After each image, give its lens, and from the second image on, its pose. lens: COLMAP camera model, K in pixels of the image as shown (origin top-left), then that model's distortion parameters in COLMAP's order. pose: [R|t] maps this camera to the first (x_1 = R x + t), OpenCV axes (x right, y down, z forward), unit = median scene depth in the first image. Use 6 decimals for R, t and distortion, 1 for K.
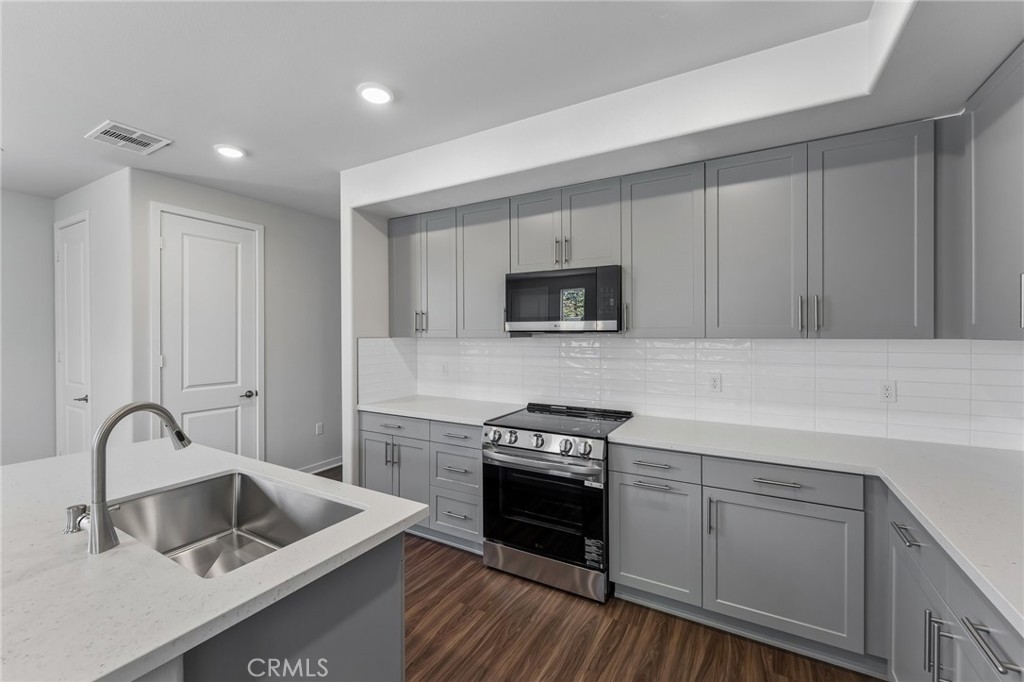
lens RADIAL K [[421.0, 0, 512.3], [0, 421.0, 335.8], [0, 0, 1]] dist [0.000151, 0.000028]
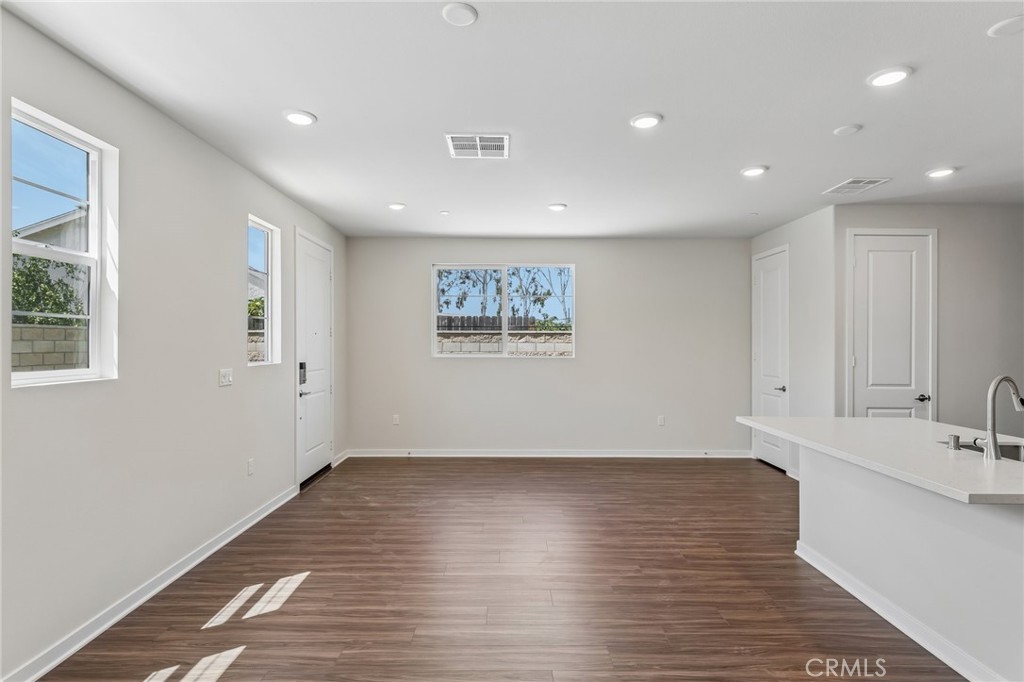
lens RADIAL K [[526.8, 0, 511.9], [0, 526.8, 340.1], [0, 0, 1]] dist [-0.006022, -0.001094]
pose [[0.503527, -0.004168, -0.863969, -0.033050], [-0.005506, 0.999953, -0.008033, 0.015437], [0.863962, 0.008802, 0.503480, -0.498511]]
